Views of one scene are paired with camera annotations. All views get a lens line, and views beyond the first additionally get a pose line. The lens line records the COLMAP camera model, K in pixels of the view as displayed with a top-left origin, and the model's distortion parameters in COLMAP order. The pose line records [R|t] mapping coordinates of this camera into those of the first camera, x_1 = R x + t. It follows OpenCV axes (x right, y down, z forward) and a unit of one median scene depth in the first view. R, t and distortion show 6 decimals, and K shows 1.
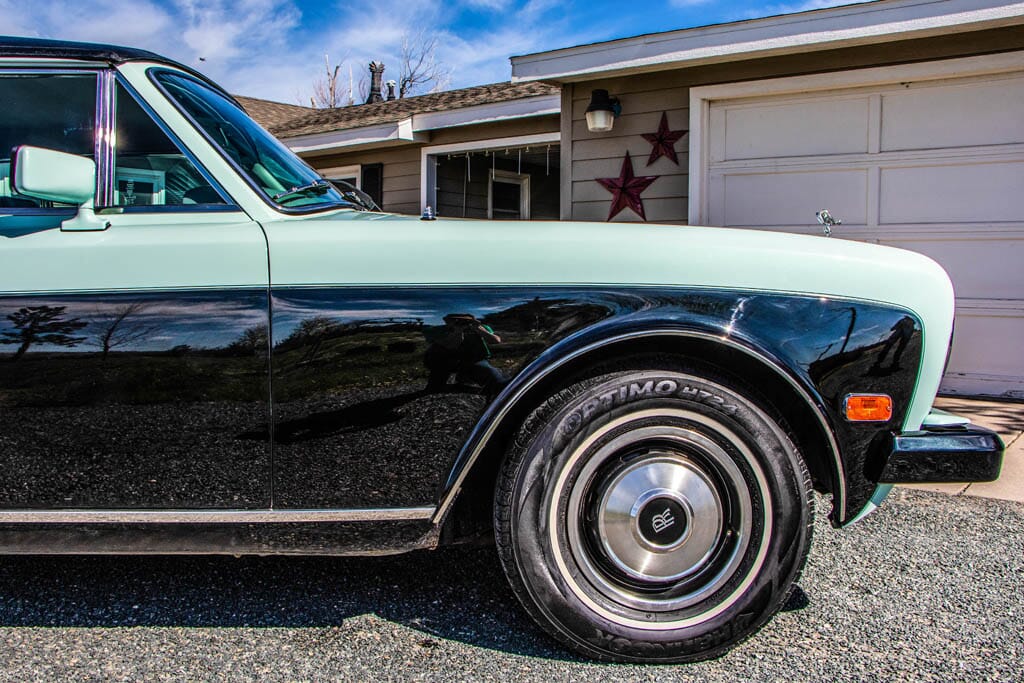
lens RADIAL K [[948.7, 0, 512.0], [0, 948.7, 341.5], [0, 0, 1]] dist [-0.189515, 0.004658]
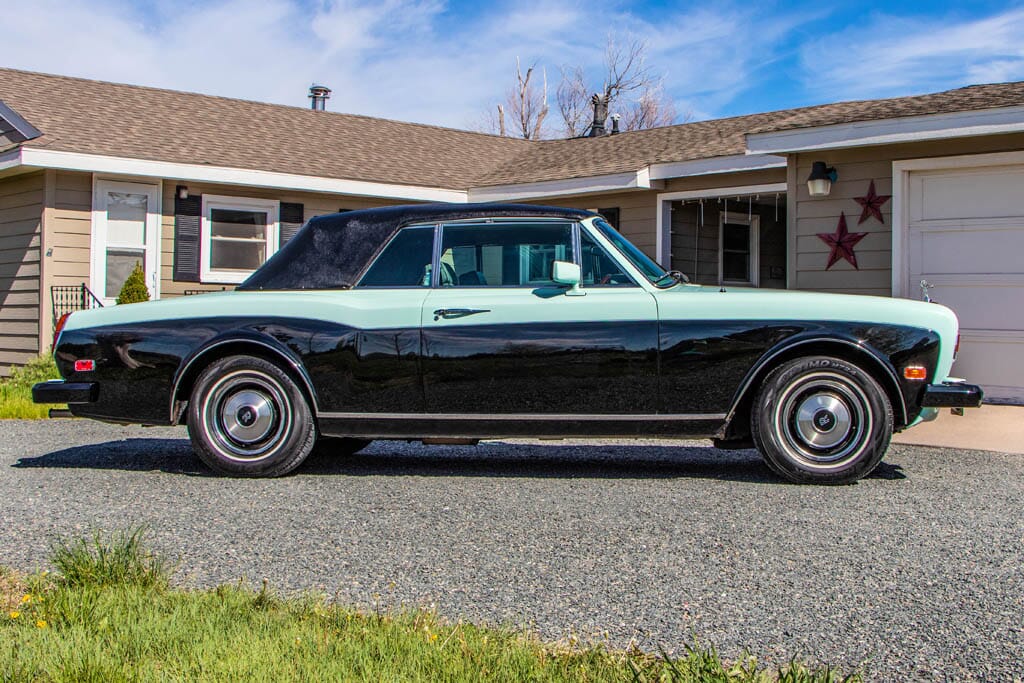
lens RADIAL K [[1282.8, 0, 512.0], [0, 1282.8, 341.5], [0, 0, 1]] dist [-0.152843, 0.029139]
pose [[0.985888, 0.003772, -0.167363, -0.024401], [-0.011570, 0.998891, -0.045639, 0.046796], [0.167005, 0.046931, 0.984838, -0.714556]]
